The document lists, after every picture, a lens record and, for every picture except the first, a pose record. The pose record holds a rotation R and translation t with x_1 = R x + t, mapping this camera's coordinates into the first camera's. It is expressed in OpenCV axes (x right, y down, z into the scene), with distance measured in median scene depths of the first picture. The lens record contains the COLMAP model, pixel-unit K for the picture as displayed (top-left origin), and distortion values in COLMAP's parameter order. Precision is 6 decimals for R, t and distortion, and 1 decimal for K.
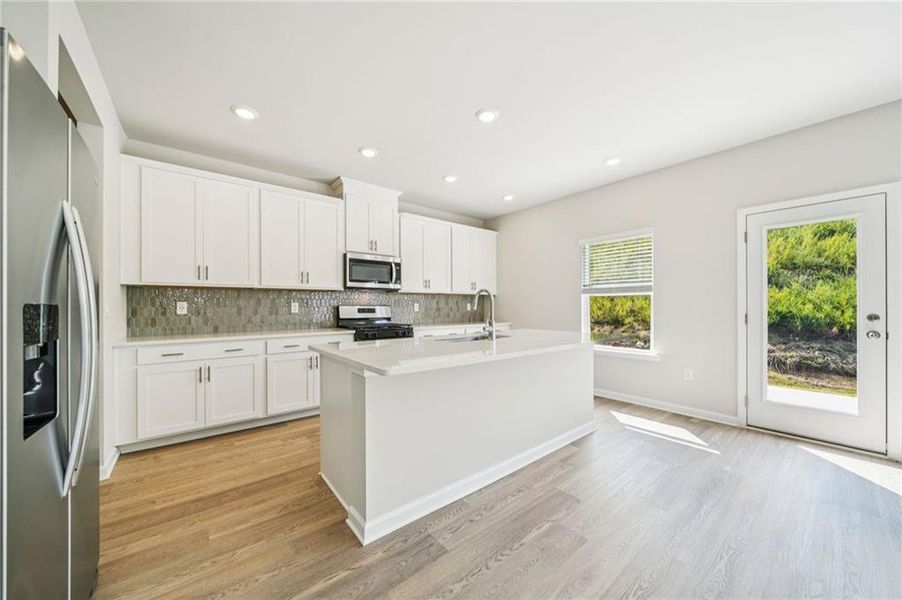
lens RADIAL K [[317.6, 0, 446.0], [0, 317.6, 308.3], [0, 0, 1]] dist [0.000511, 0.000032]
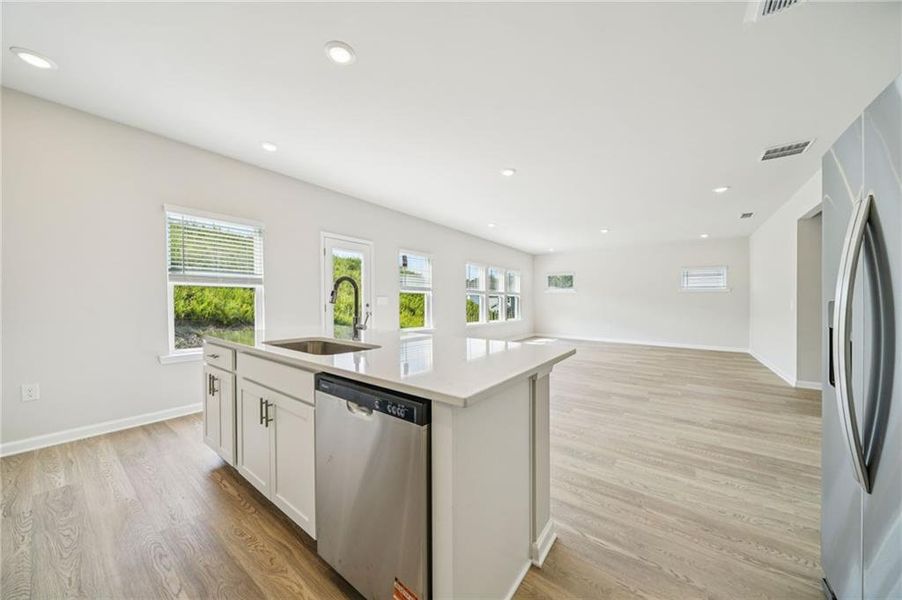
lens RADIAL K [[317.6, 0, 444.5], [0, 317.6, 299.1], [0, 0, 1]] dist [0.000511, 0.000032]
pose [[-0.240303, 0.003387, 0.970692, -0.590585], [-0.001185, 0.999992, -0.003783, -0.003097], [-0.970697, -0.002060, -0.240298, 0.809247]]
